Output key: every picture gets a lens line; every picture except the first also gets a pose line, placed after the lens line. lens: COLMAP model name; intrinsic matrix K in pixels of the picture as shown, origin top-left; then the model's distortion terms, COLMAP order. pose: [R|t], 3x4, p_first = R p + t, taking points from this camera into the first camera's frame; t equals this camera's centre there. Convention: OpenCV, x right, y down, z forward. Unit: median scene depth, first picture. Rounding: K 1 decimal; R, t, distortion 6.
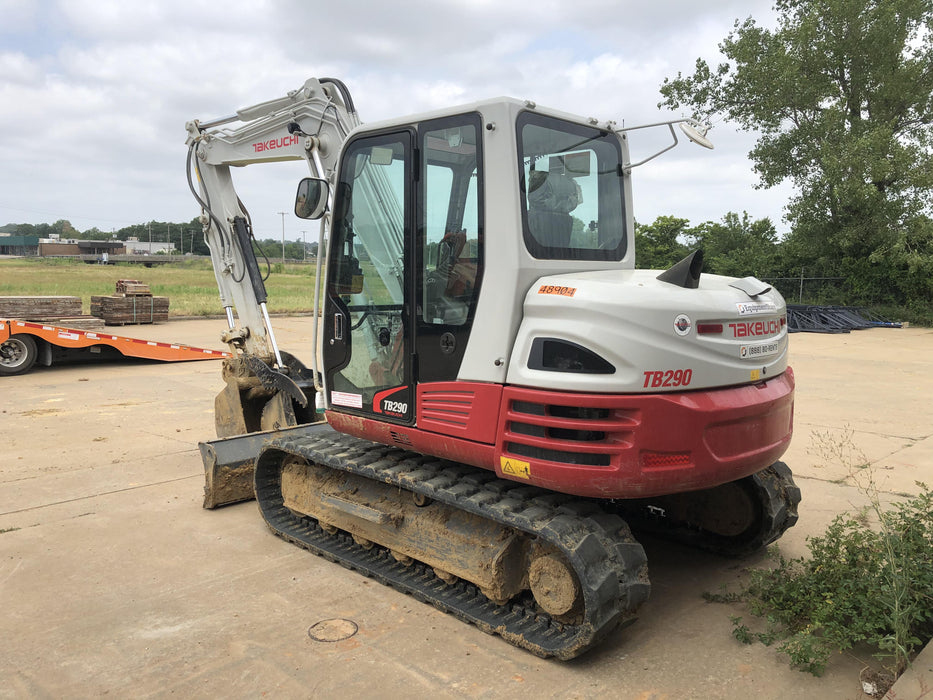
lens RADIAL K [[739.8, 0, 441.8], [0, 739.8, 366.2], [0, 0, 1]] dist [0.109218, -0.254533]
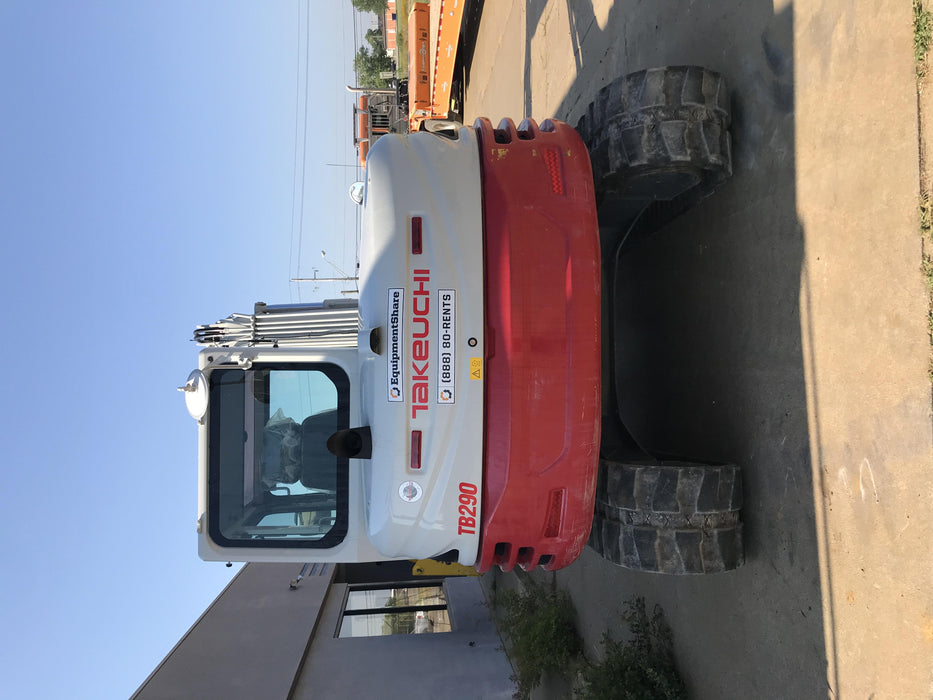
lens RADIAL K [[744.2, 0, 465.2], [0, 744.2, 338.6], [0, 0, 1]] dist [0.102561, -0.106283]
pose [[0.049142, -0.720148, -0.692078, 1.058807], [0.996442, 0.082851, -0.015457, 0.009986], [0.068471, -0.688856, 0.721657, 0.456846]]
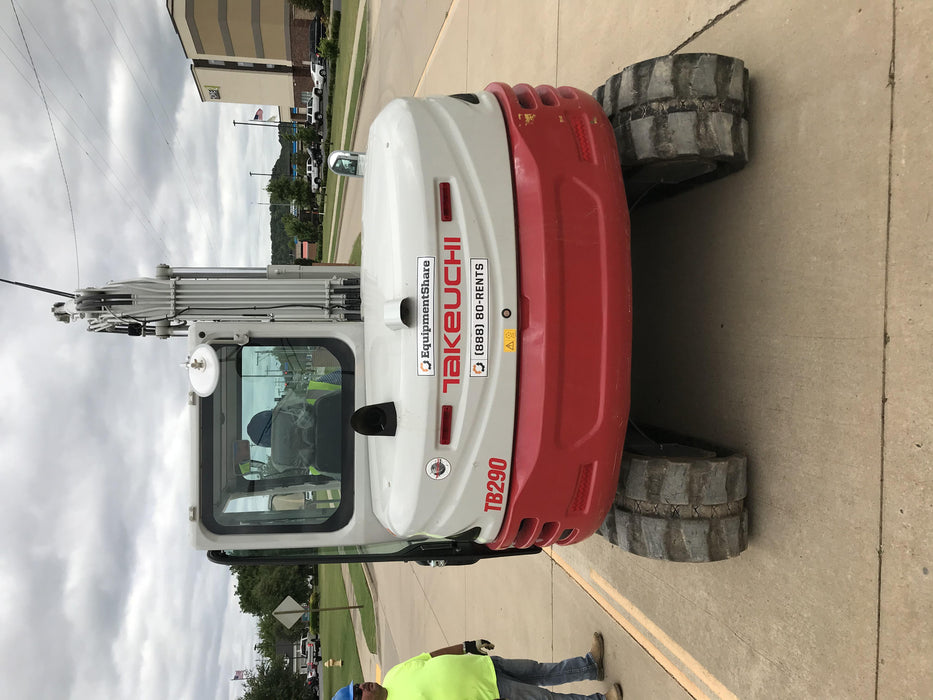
lens RADIAL K [[744.2, 0, 465.2], [0, 744.2, 338.6], [0, 0, 1]] dist [0.102561, -0.106283]
pose [[0.136128, -0.706192, -0.694811, 1.014083], [0.990337, 0.078247, 0.114499, -0.132518], [-0.026492, -0.703683, 0.710020, 0.464743]]
